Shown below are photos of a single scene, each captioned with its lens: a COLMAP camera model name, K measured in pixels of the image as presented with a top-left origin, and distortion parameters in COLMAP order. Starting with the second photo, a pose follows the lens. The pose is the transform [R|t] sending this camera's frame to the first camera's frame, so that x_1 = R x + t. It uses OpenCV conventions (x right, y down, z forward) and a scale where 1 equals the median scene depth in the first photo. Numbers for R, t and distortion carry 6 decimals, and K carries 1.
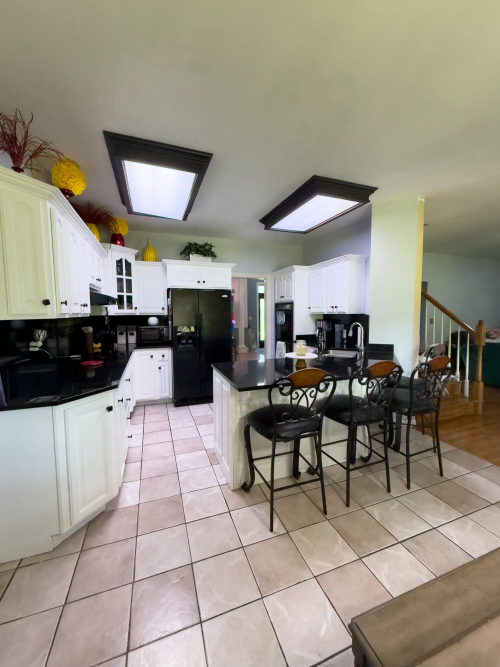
lens RADIAL K [[267.1, 0, 247.5], [0, 267.1, 336.1], [0, 0, 1]] dist [0.002107, 0.000106]
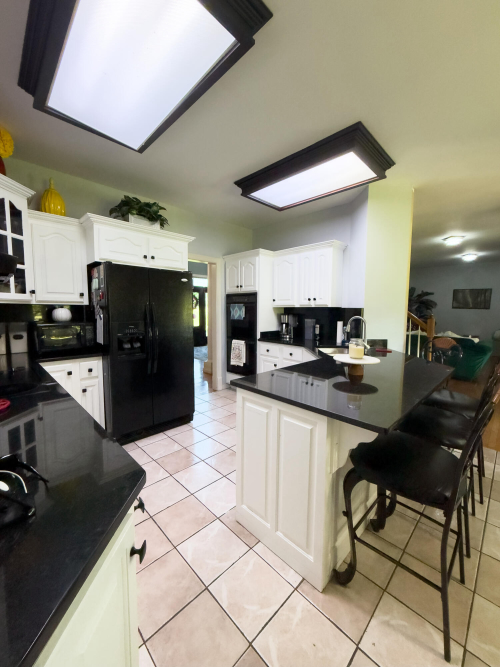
lens RADIAL K [[267.1, 0, 246.9], [0, 267.1, 334.3], [0, 0, 1]] dist [0.002107, 0.000106]
pose [[0.908069, -0.027815, 0.417895, -0.230549], [0.025387, 0.999613, 0.011371, -0.007164], [-0.418050, 0.000283, 0.908424, 0.268971]]
